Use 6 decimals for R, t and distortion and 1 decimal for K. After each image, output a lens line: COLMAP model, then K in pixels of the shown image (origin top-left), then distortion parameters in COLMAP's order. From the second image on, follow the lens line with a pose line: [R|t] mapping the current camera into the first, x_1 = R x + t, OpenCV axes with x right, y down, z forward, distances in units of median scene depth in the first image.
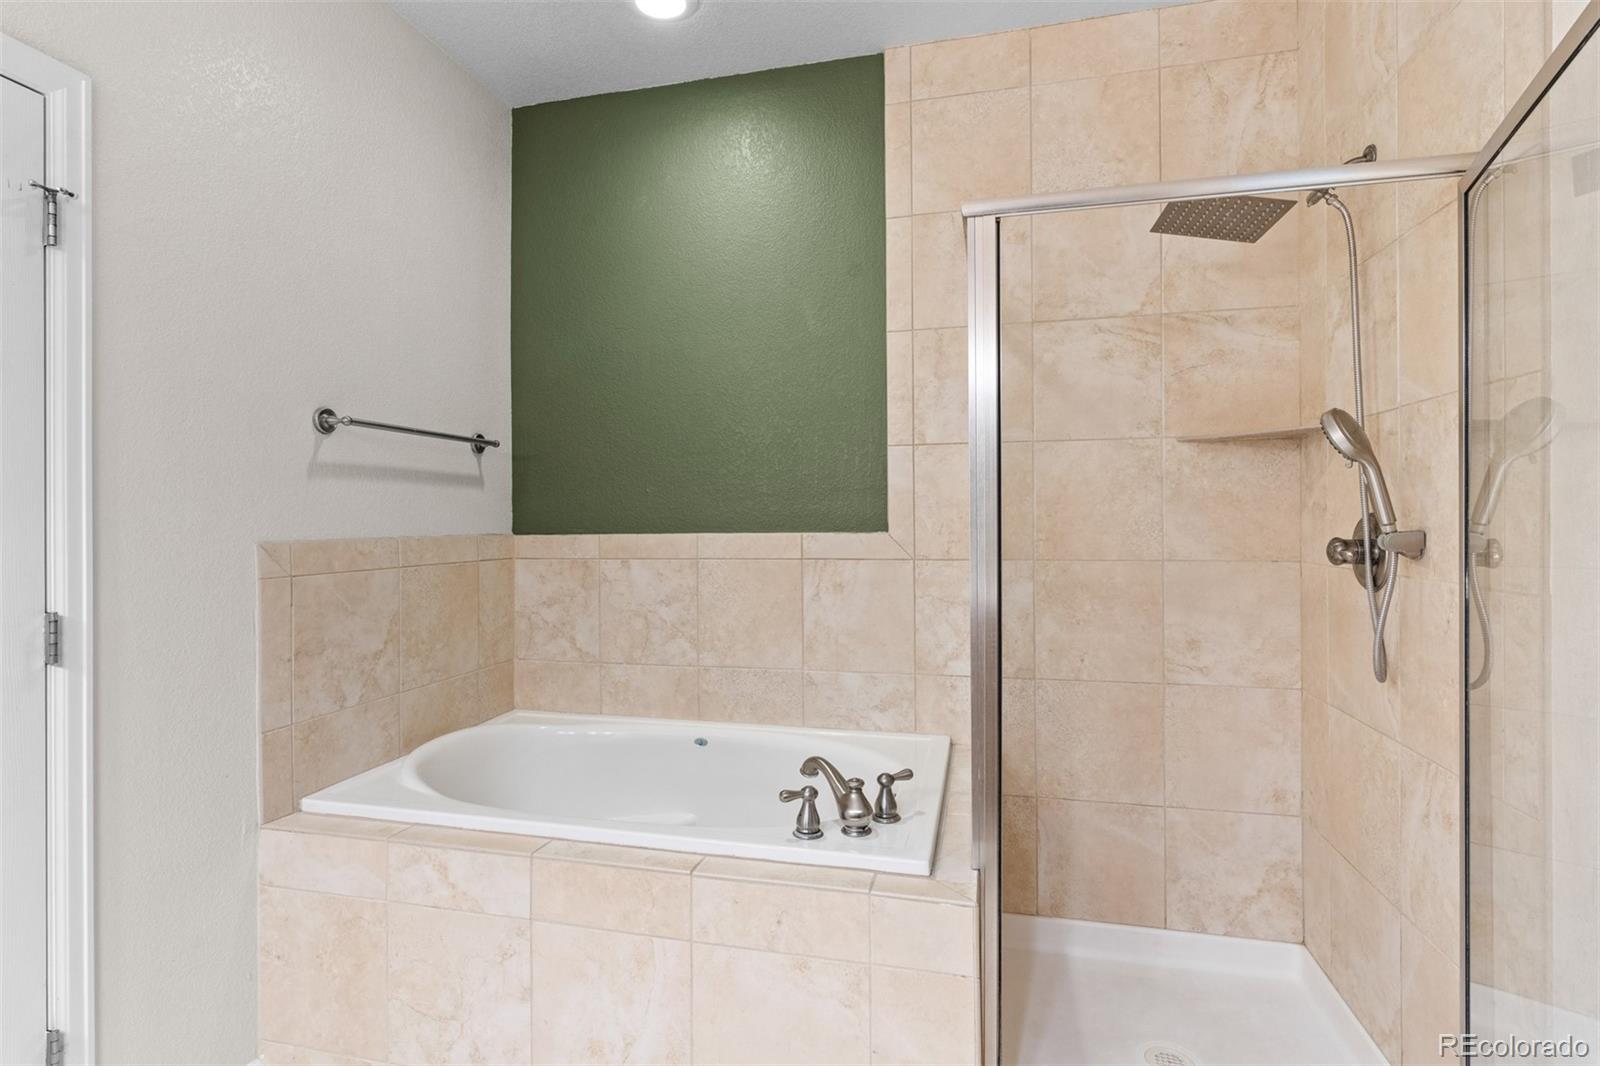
lens RADIAL K [[791.8, 0, 790.2], [0, 791.8, 525.5], [0, 0, 1]] dist [-0.004906, 0.001812]
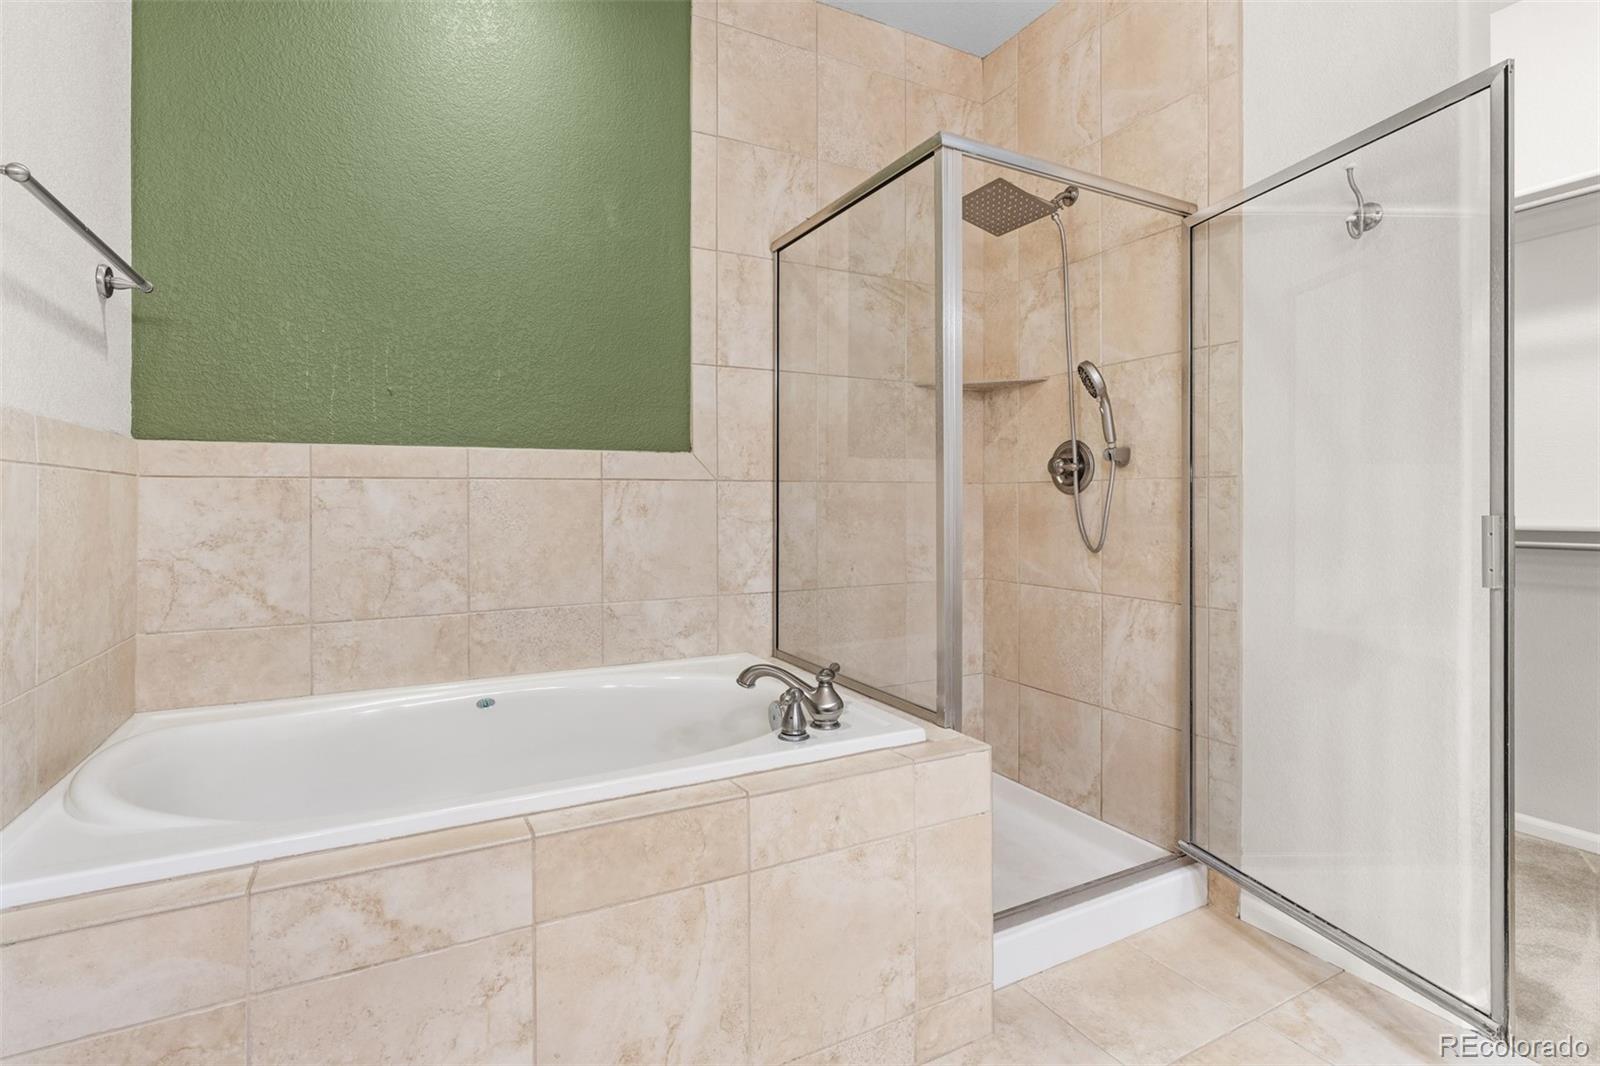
lens RADIAL K [[791.8, 0, 729.0], [0, 791.8, 517.0], [0, 0, 1]] dist [-0.004906, 0.001812]
pose [[0.742470, 0.001785, 0.669877, -0.530830], [0.002272, 0.999984, -0.005182, 0.099802], [-0.669876, 0.005370, 0.742454, 0.263853]]
